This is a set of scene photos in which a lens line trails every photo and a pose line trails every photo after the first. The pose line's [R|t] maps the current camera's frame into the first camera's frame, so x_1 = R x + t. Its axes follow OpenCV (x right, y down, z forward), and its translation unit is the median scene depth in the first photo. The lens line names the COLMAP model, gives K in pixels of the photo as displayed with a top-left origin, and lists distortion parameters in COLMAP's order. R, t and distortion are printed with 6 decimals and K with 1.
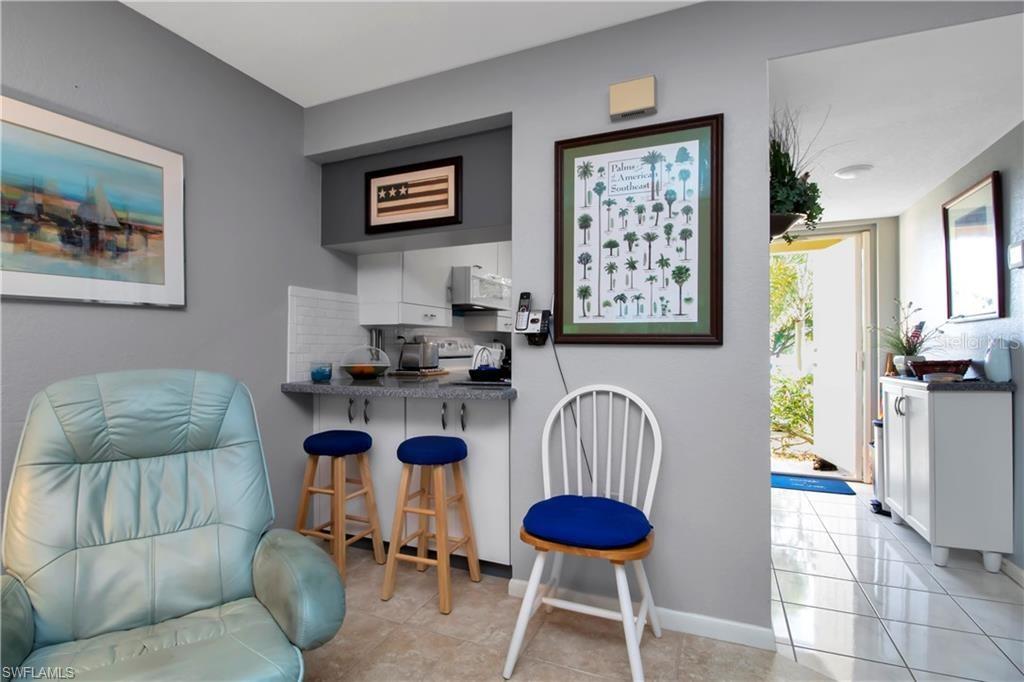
lens RADIAL K [[493.2, 0, 502.0], [0, 493.2, 344.5], [0, 0, 1]] dist [-0.013177, -0.000734]
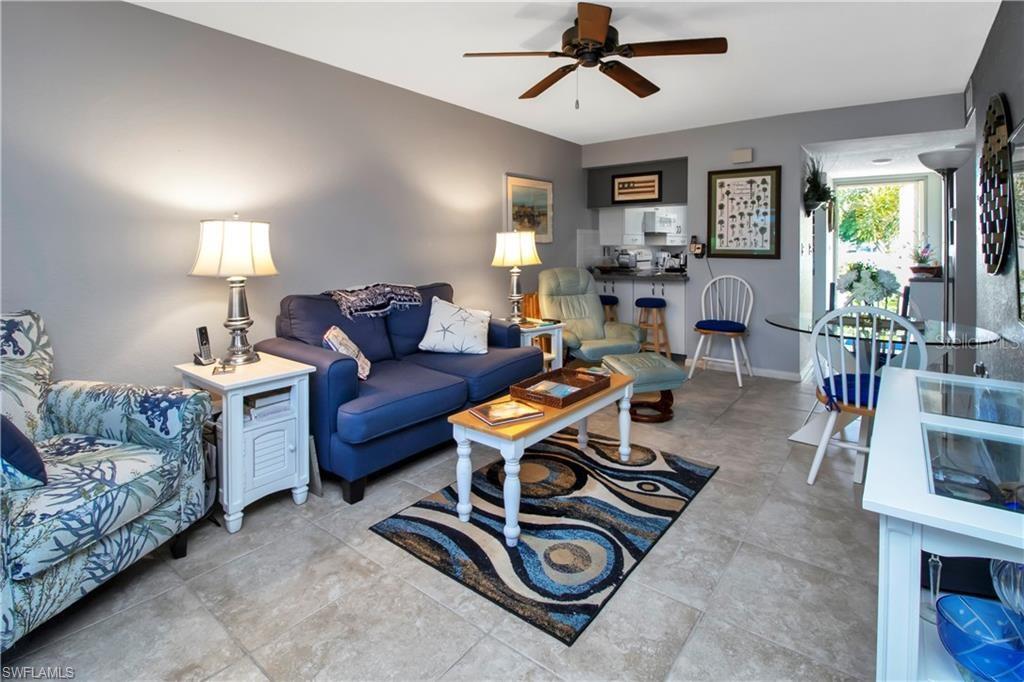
lens RADIAL K [[500.8, 0, 510.9], [0, 500.8, 253.8], [0, 0, 1]] dist [-0.000091, -0.000143]
pose [[0.970450, 0.002620, -0.241289, -0.236487], [0.002286, 0.999796, 0.020050, -0.072754], [0.241292, -0.020009, 0.970246, -1.616815]]
